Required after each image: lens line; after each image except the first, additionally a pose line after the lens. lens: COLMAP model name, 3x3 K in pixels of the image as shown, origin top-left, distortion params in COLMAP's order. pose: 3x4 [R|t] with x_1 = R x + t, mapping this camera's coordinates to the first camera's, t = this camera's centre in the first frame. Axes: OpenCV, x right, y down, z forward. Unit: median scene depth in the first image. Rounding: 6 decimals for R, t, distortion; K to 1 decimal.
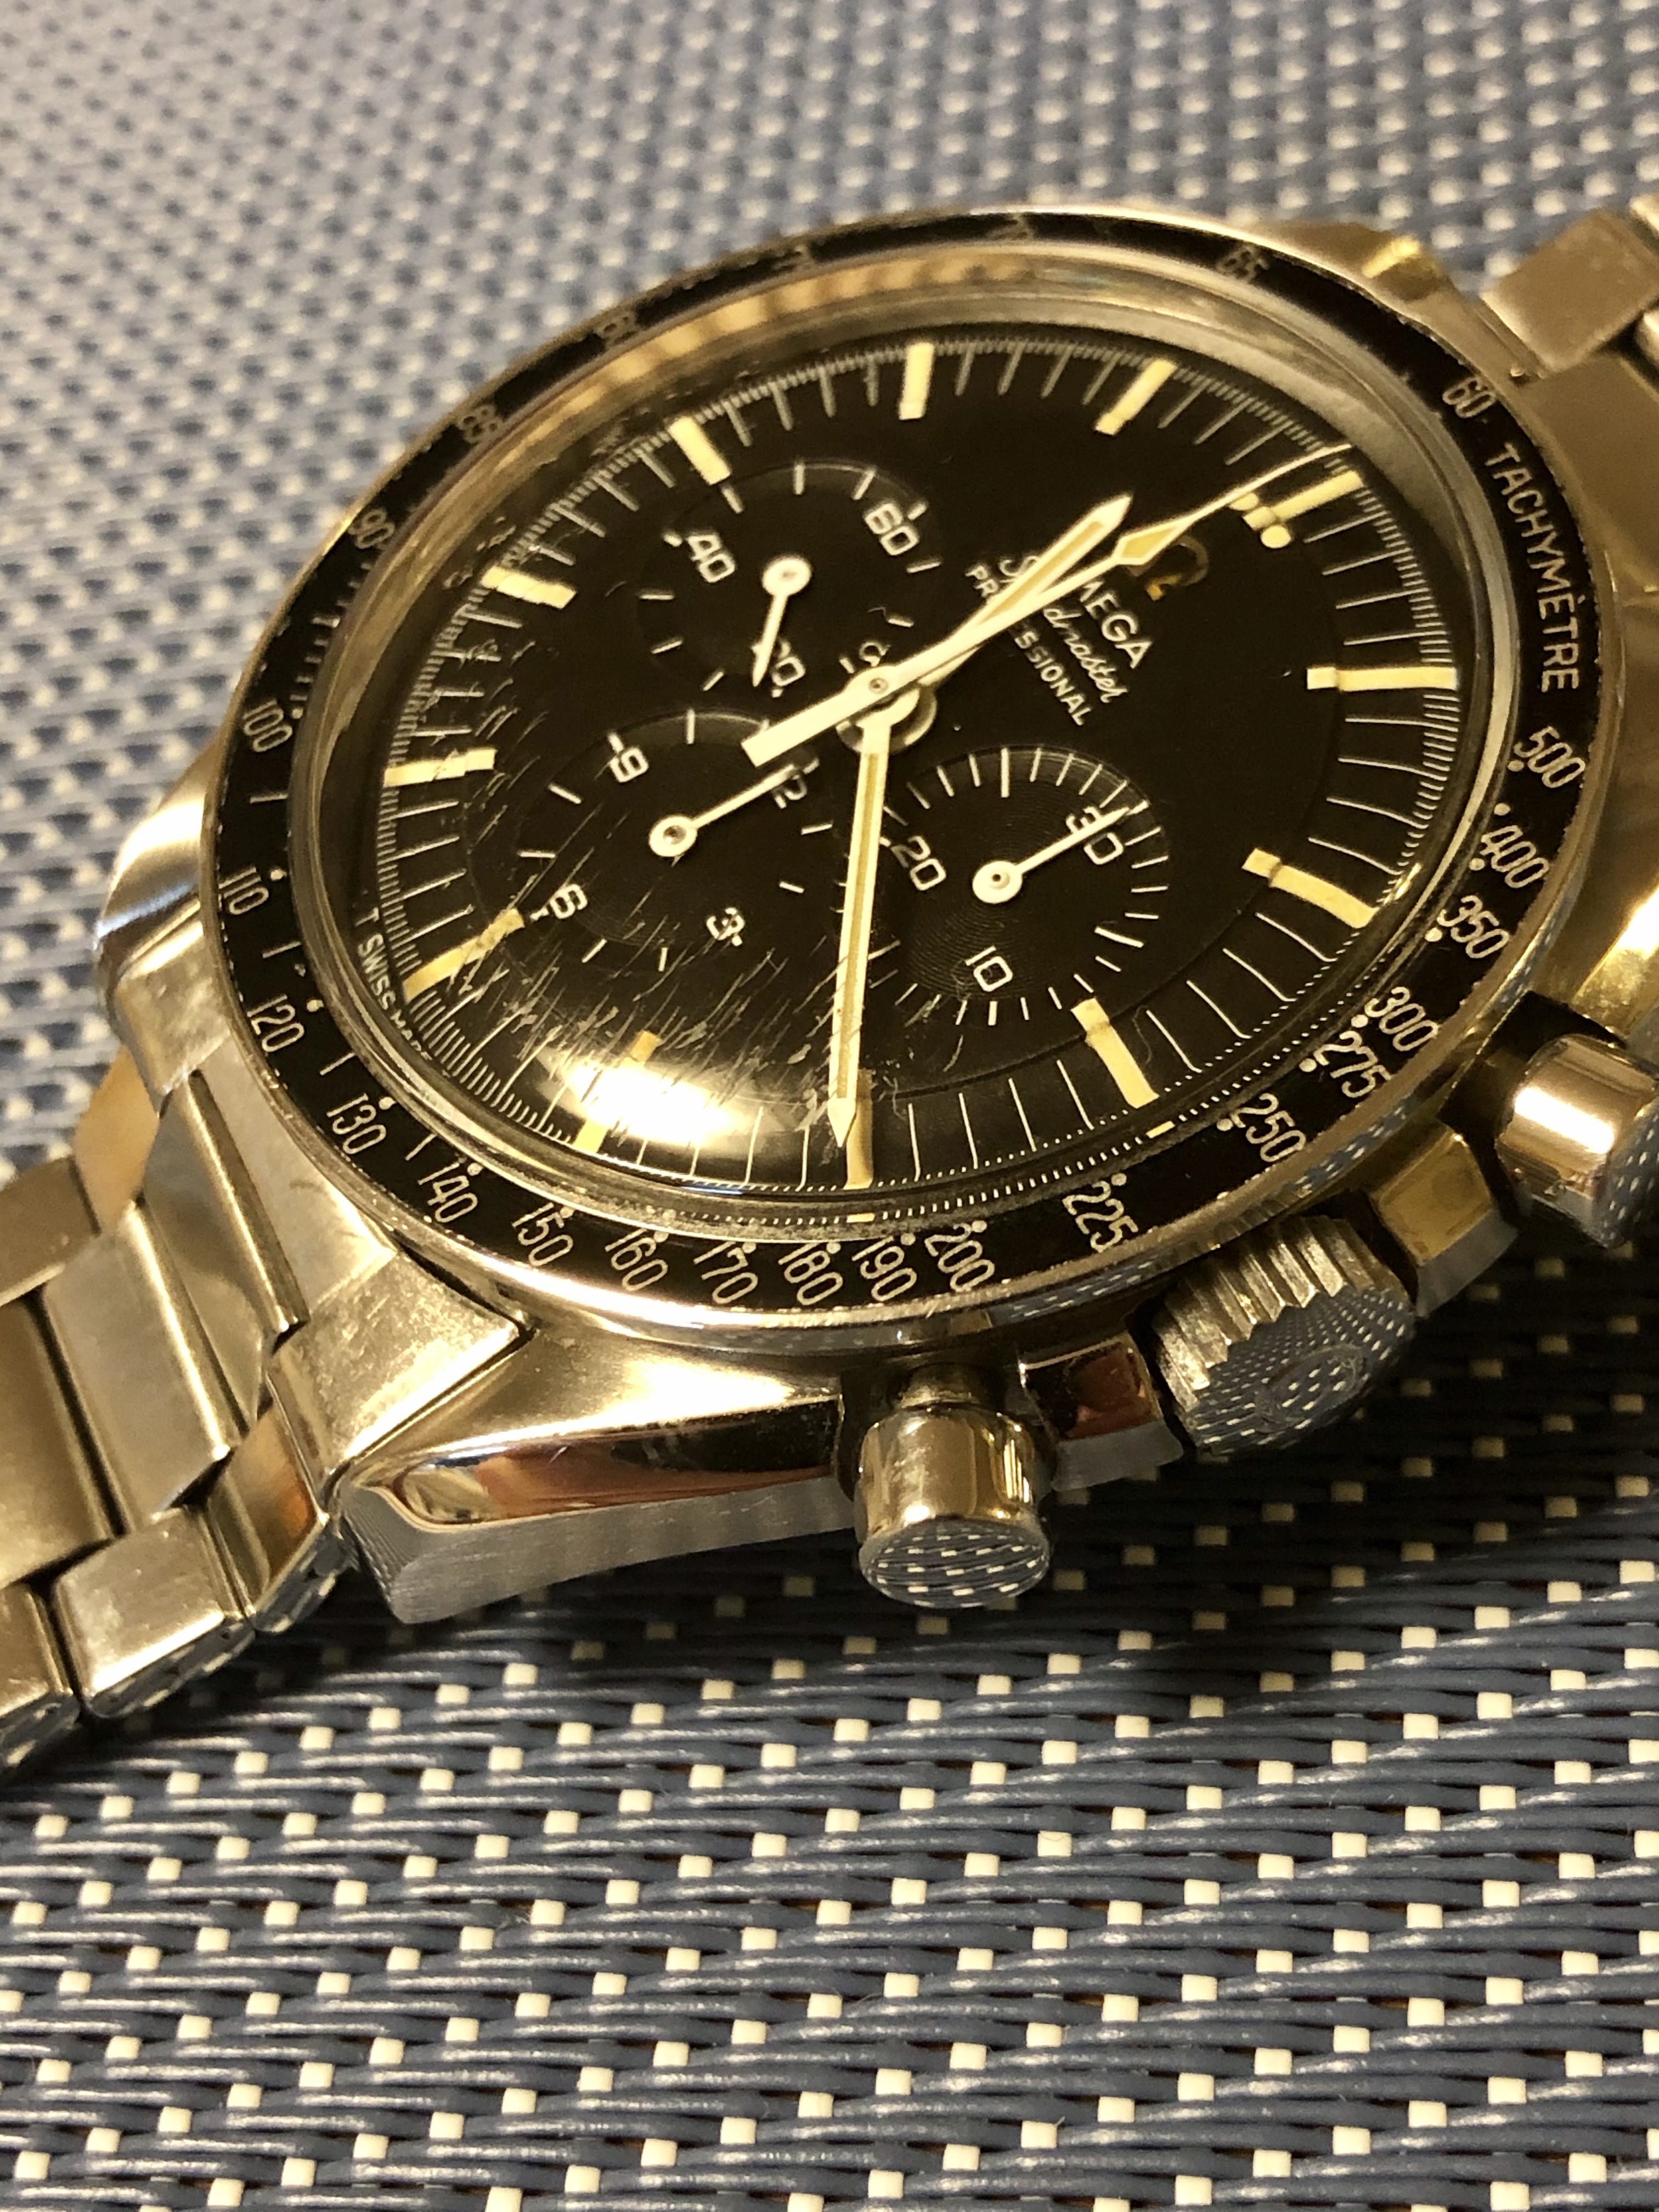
lens RADIAL K [[3305.9, 0, 829.5], [0, 3305.9, 1106.0], [0, 0, 1]] dist [0.401703, -2.622080]
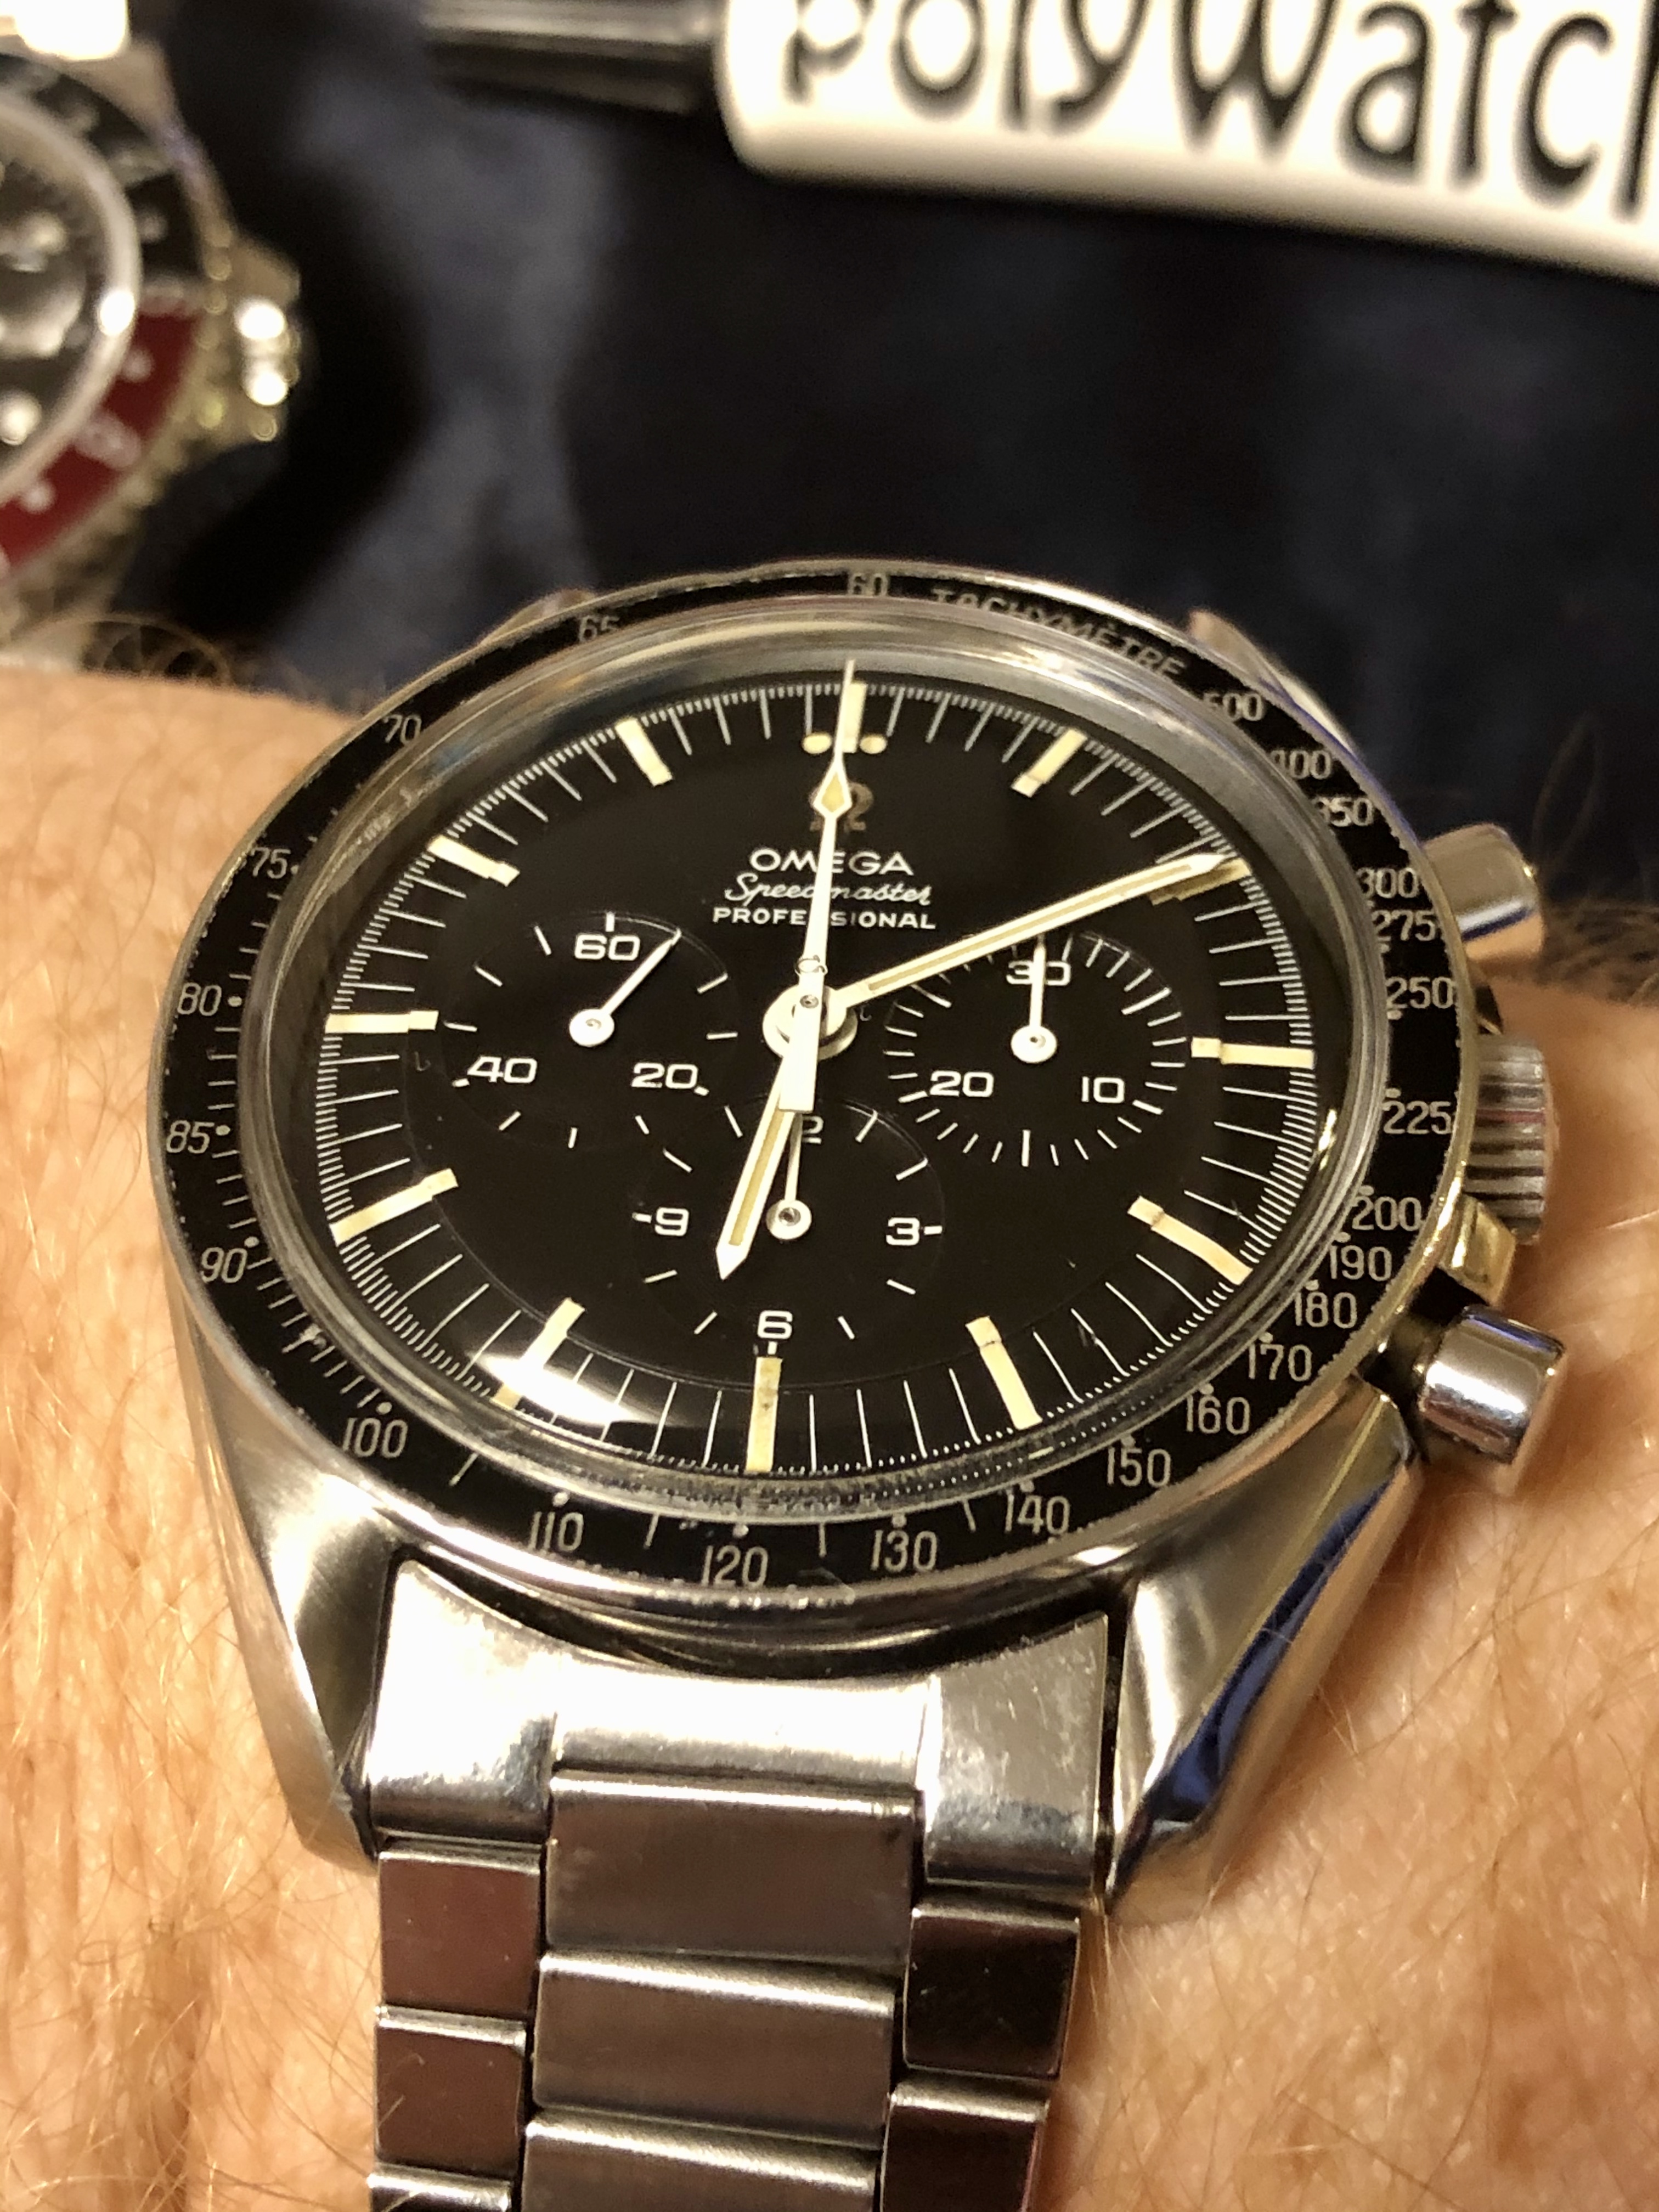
lens RADIAL K [[3424.3, 0, 841.4], [0, 3424.3, 1103.8], [0, 0, 1]] dist [0.135674, 0.024539]
pose [[0.524949, -0.548989, 0.650415, -0.802430], [0.674874, 0.734117, 0.074949, -0.196624], [-0.518627, 0.399604, 0.755872, 0.176452]]
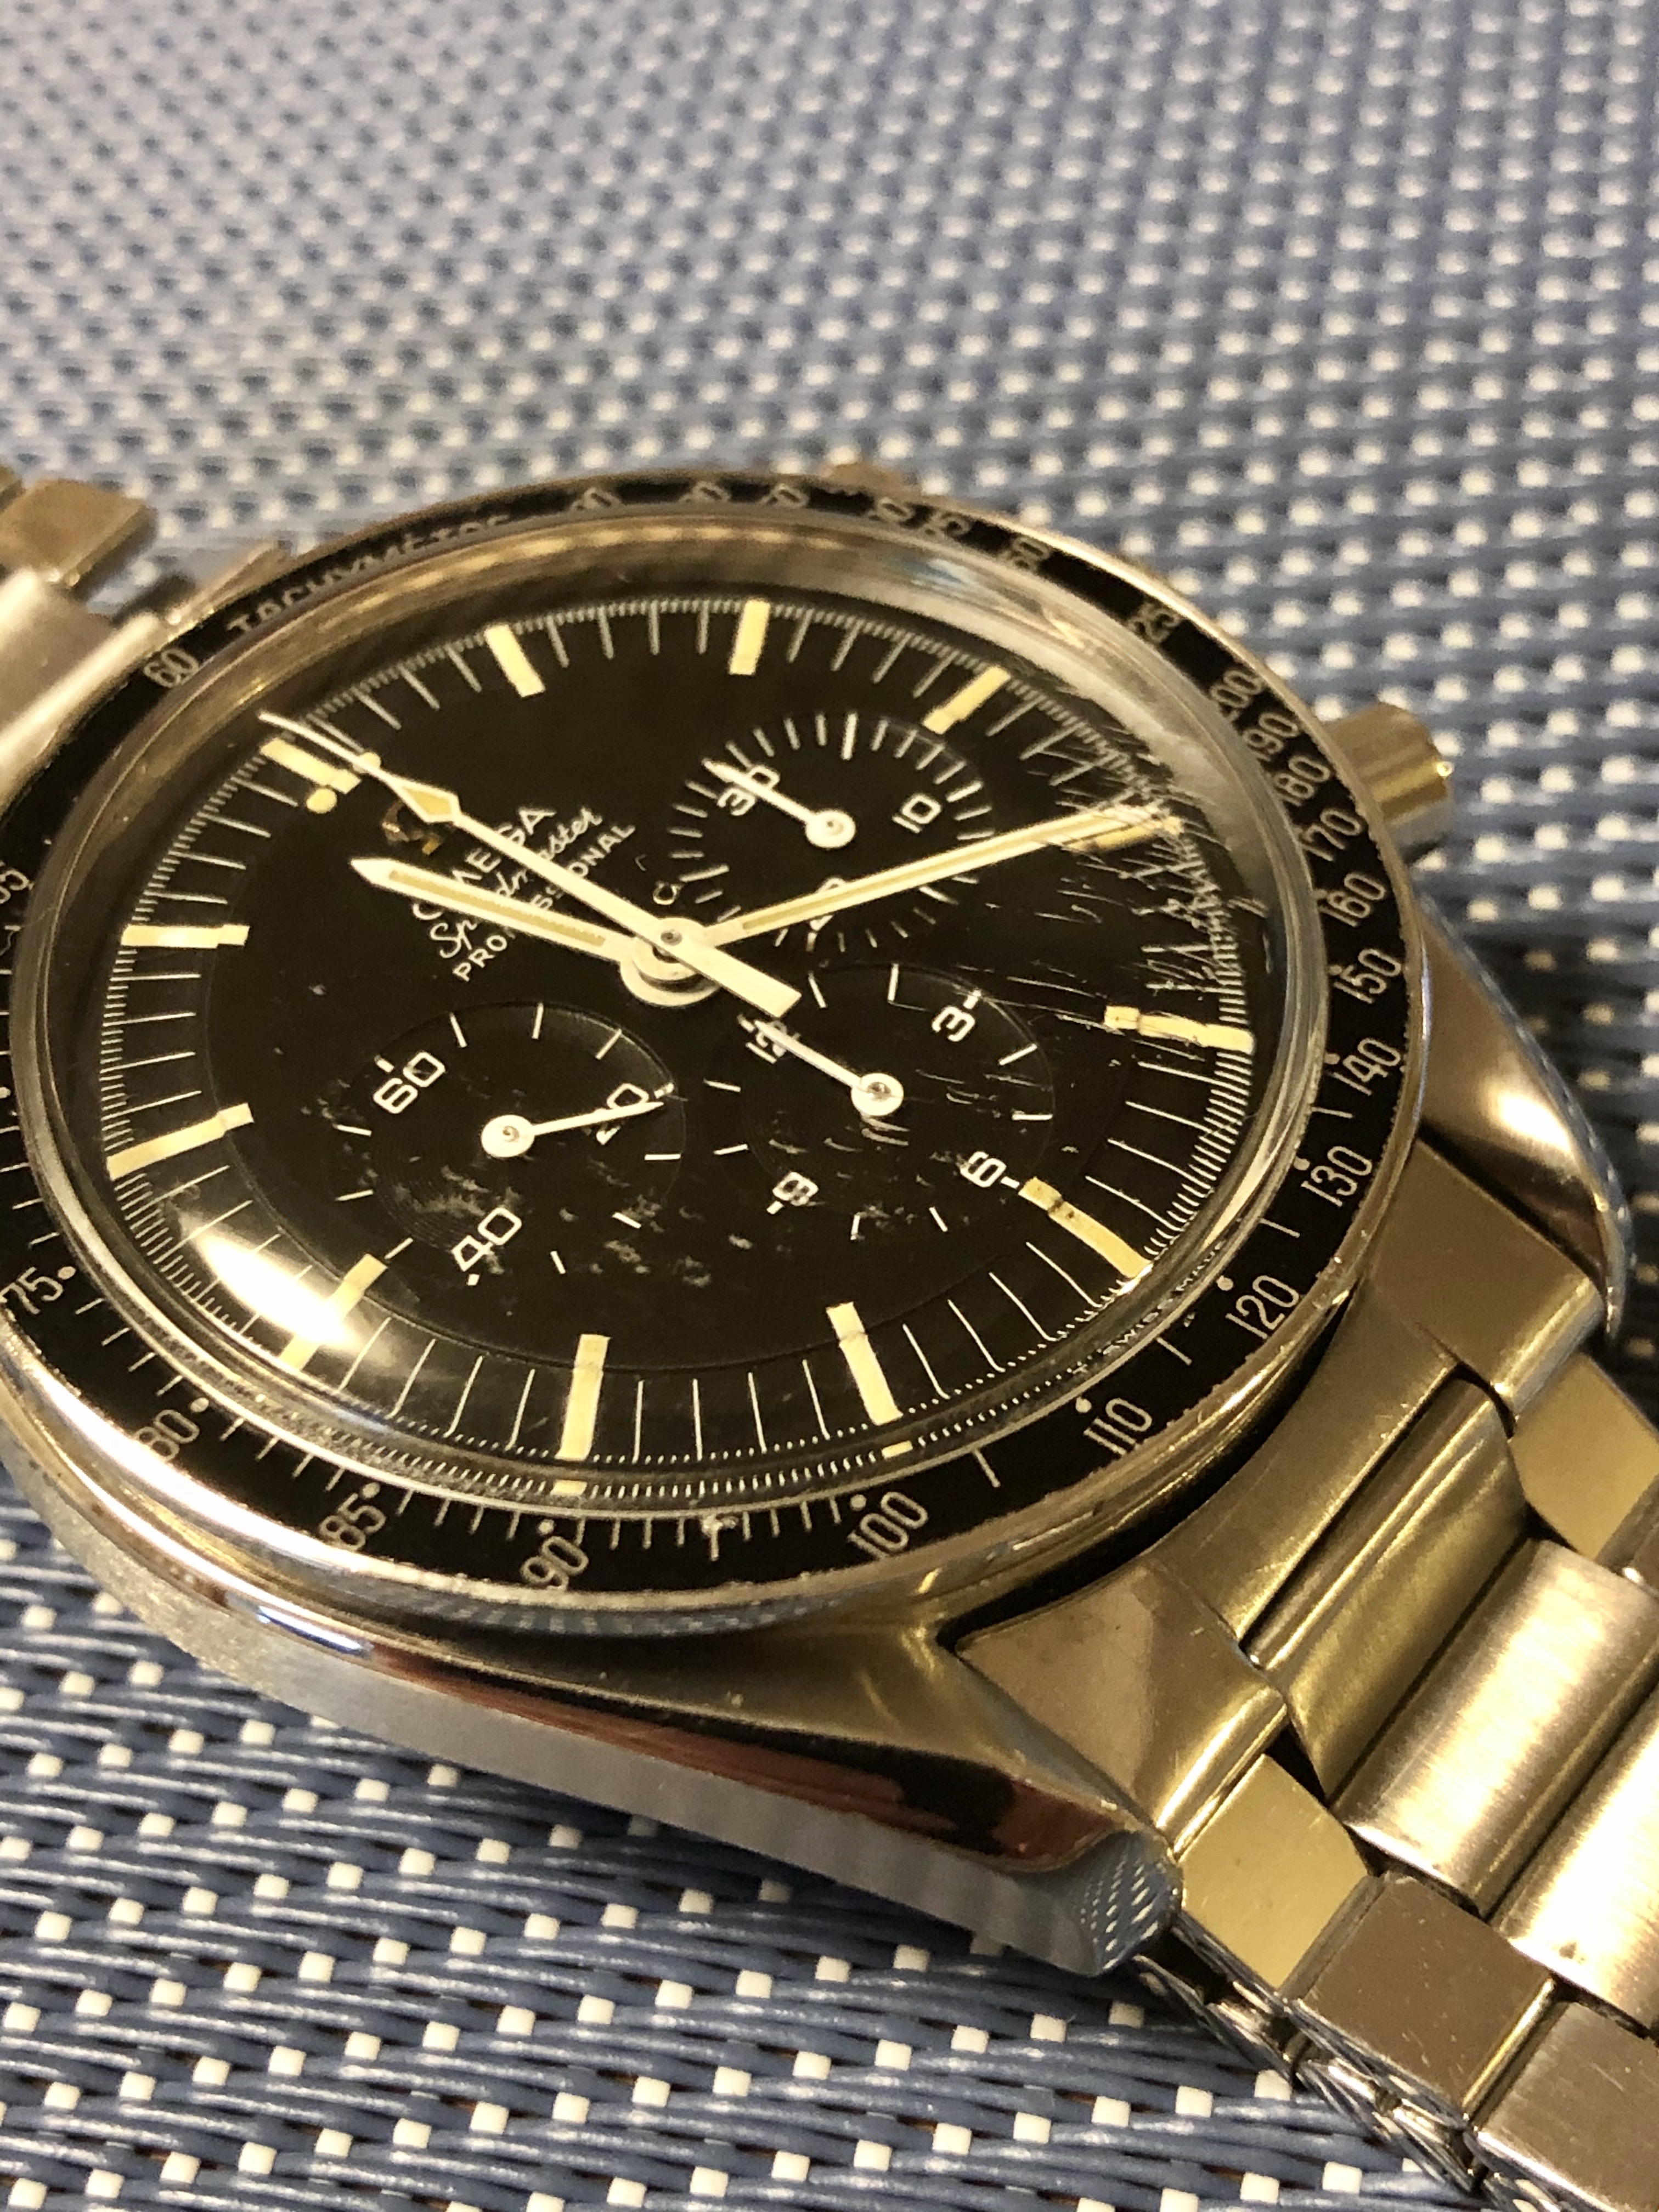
lens RADIAL K [[3424.3, 0, 841.4], [0, 3424.3, 1103.8], [0, 0, 1]] dist [0.135674, 0.024539]
pose [[-0.423336, -0.539776, 0.727618, -0.831067], [0.810550, 0.133120, 0.570340, -0.711254], [-0.404717, 0.831216, 0.381161, 0.708826]]
